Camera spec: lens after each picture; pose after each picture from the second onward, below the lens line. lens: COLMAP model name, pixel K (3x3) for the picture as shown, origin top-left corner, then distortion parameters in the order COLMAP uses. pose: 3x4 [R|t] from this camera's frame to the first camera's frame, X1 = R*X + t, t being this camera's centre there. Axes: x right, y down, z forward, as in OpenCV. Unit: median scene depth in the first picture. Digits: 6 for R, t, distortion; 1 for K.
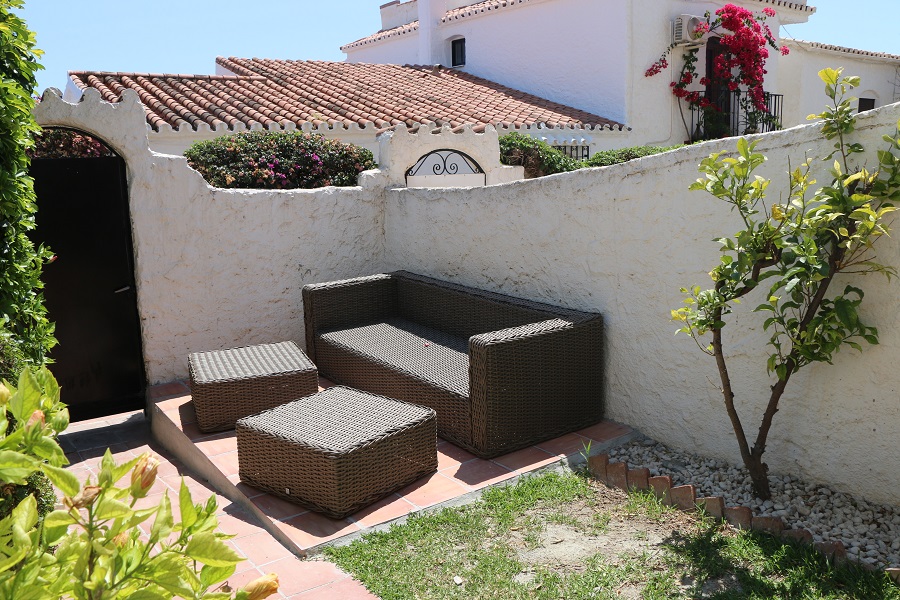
lens RADIAL K [[747.1, 0, 449.4], [0, 747.1, 306.7], [0, 0, 1]] dist [-0.191891, 0.177497]
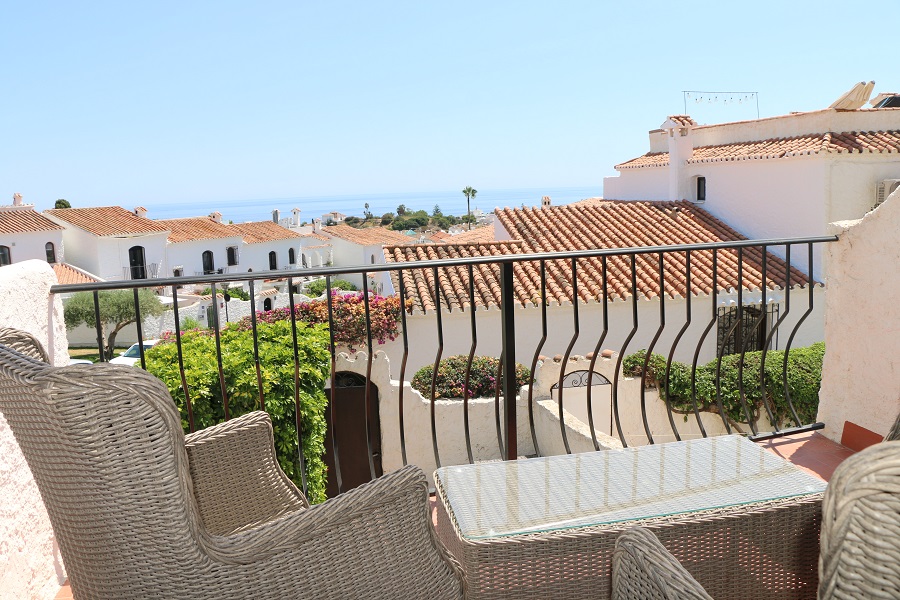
lens RADIAL K [[747.1, 0, 449.4], [0, 747.1, 306.7], [0, 0, 1]] dist [-0.191891, 0.177497]
pose [[0.897638, 0.058420, -0.436845, 0.429824], [-0.066312, 0.997795, -0.002824, -0.336981], [0.435716, 0.031503, 0.899532, -0.514403]]
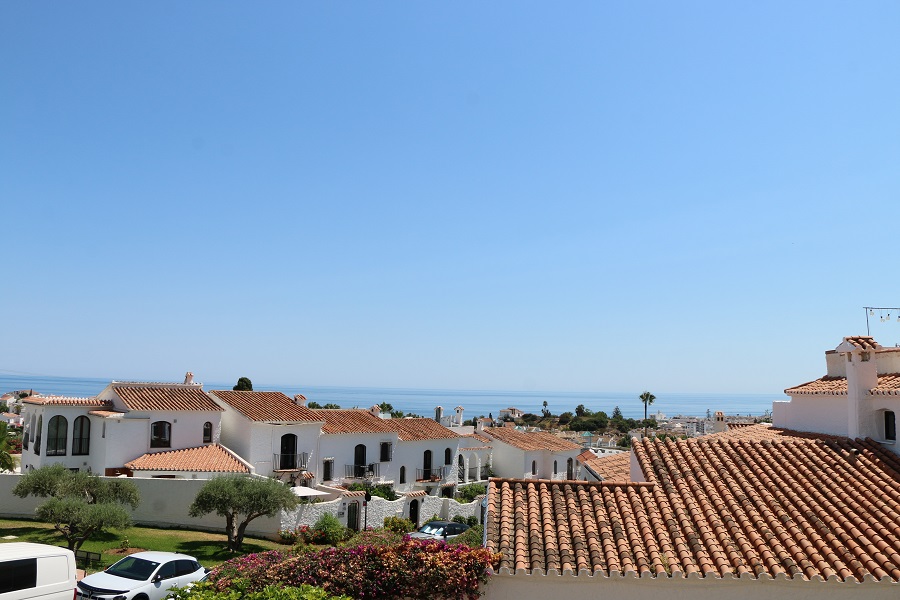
lens RADIAL K [[747.1, 0, 449.4], [0, 747.1, 306.7], [0, 0, 1]] dist [-0.191891, 0.177497]
pose [[0.762967, -0.030251, -0.645729, 0.444327], [-0.158822, 0.959515, -0.232609, -0.489743], [0.626623, 0.280029, 0.727274, -0.158754]]
